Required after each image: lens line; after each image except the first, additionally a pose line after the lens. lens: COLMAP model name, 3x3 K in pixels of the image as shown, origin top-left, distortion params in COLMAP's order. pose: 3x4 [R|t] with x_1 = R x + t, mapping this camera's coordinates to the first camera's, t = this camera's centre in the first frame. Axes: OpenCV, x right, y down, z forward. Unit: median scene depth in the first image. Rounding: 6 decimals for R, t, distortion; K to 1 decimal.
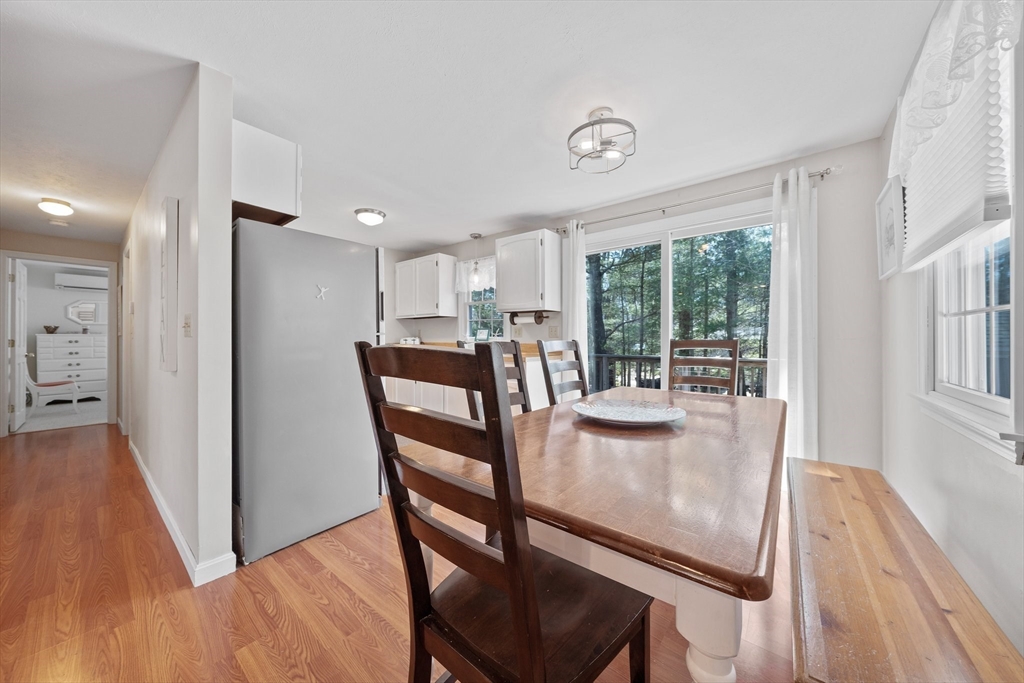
lens RADIAL K [[351.4, 0, 500.4], [0, 351.4, 336.8], [0, 0, 1]] dist [-0.004829, -0.000013]
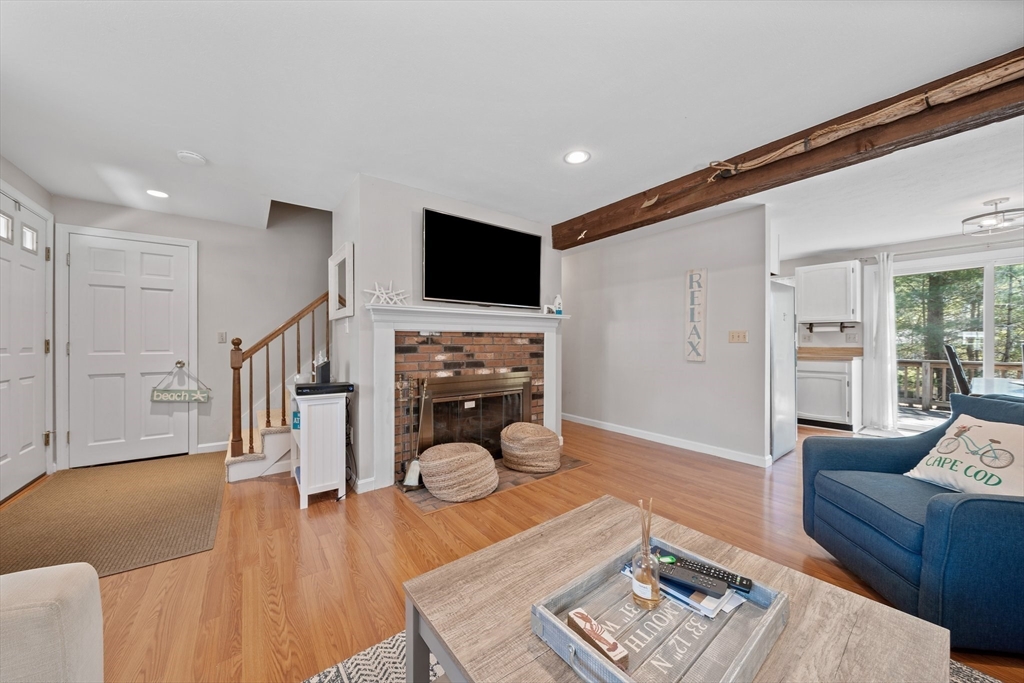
lens RADIAL K [[351.4, 0, 498.4], [0, 351.4, 341.8], [0, 0, 1]] dist [-0.004829, -0.000013]
pose [[0.969008, 0.001468, -0.247025, -0.674236], [-0.001041, 0.999998, 0.001858, -0.001721], [0.247027, -0.001543, 0.969007, -0.476291]]
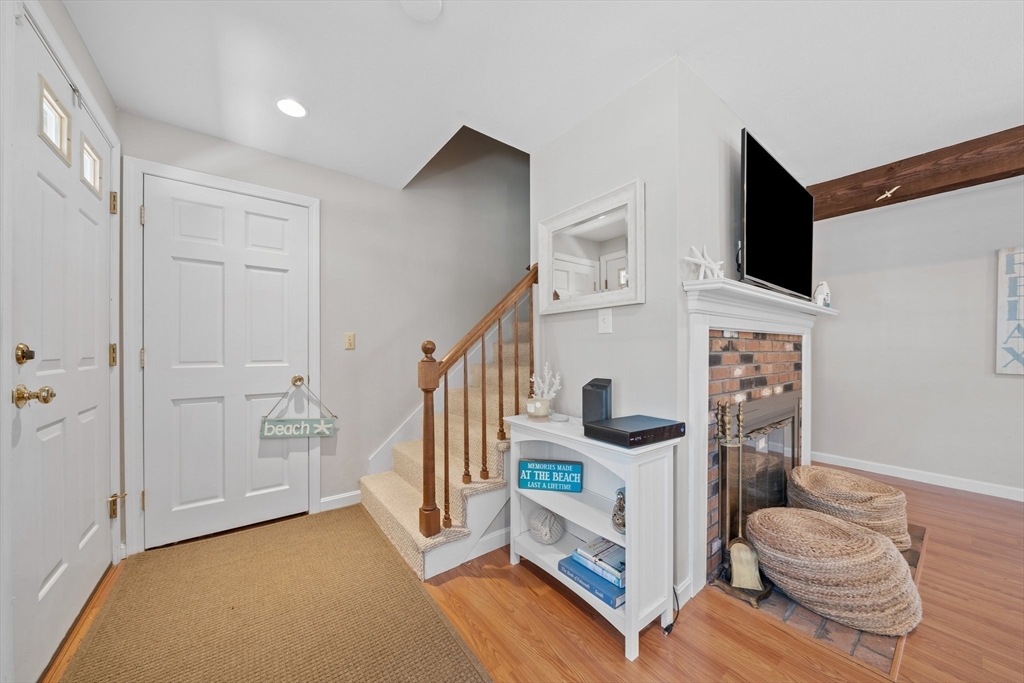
lens RADIAL K [[351.4, 0, 506.9], [0, 351.4, 349.3], [0, 0, 1]] dist [-0.004829, -0.000013]
pose [[0.972435, 0.001917, -0.233166, -1.136515], [-0.000978, 0.999991, 0.004144, 0.000355], [0.233172, -0.003801, 0.972428, -0.330739]]
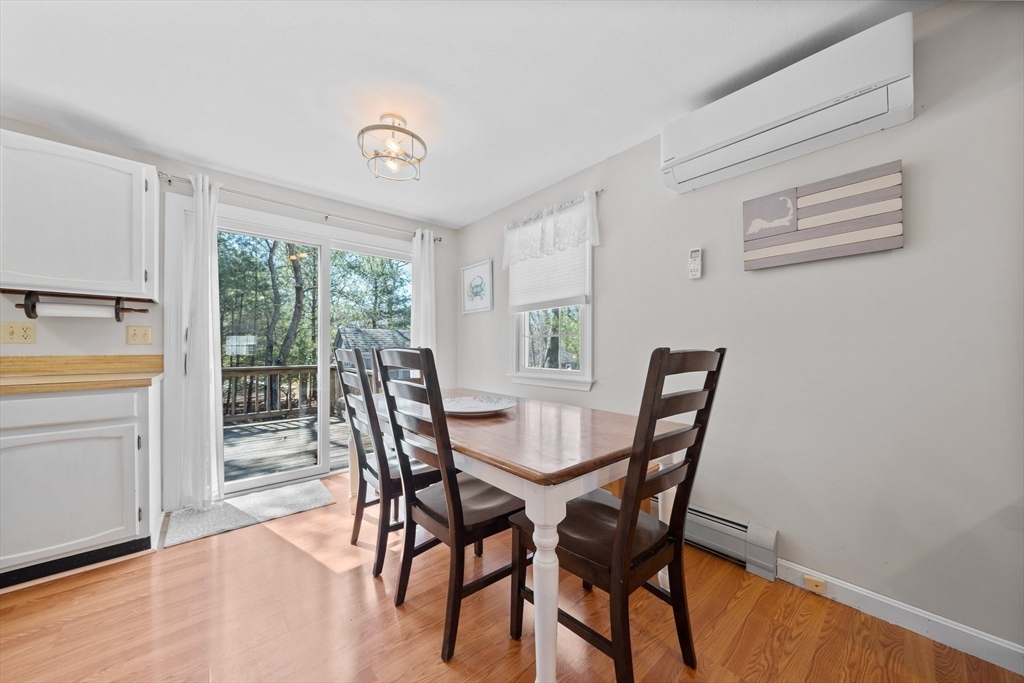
lens RADIAL K [[351.4, 0, 510.7], [0, 351.4, 347.0], [0, 0, 1]] dist [-0.004829, -0.000013]
pose [[0.163957, 0.003093, 0.986463, -0.293744], [-0.003147, 0.999992, -0.002612, 0.004839], [-0.986462, -0.002676, 0.163966, 0.230072]]
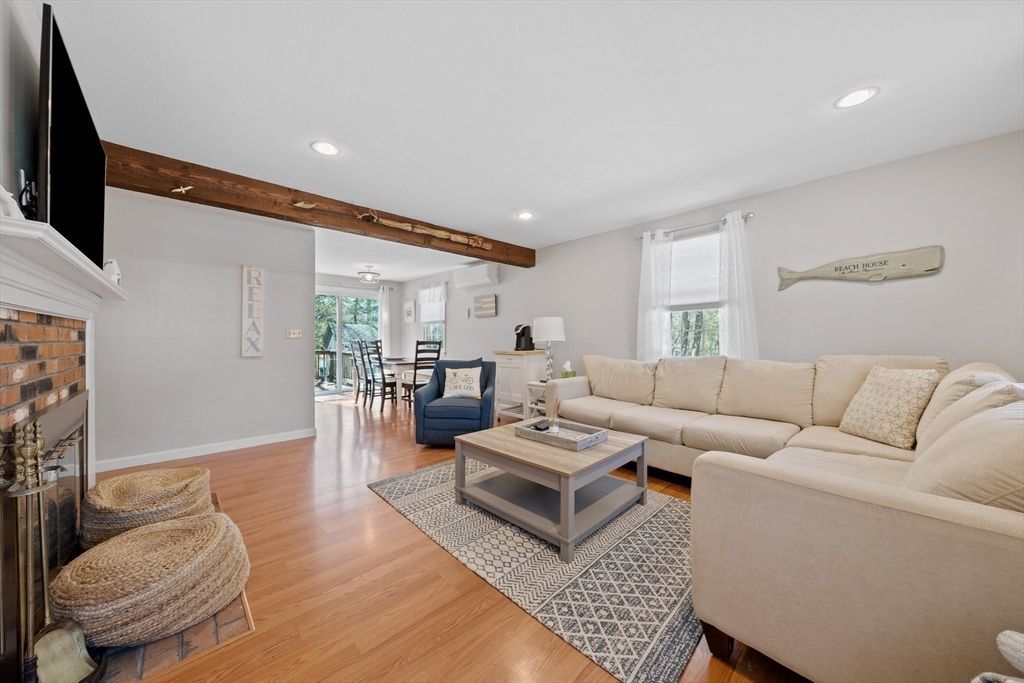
lens RADIAL K [[351.4, 0, 504.4], [0, 351.4, 340.7], [0, 0, 1]] dist [-0.004829, -0.000013]
pose [[0.127271, -0.002492, 0.991865, -1.183589], [-0.005248, 0.999981, 0.003186, 0.000622], [-0.991854, -0.005611, 0.127256, -0.254901]]
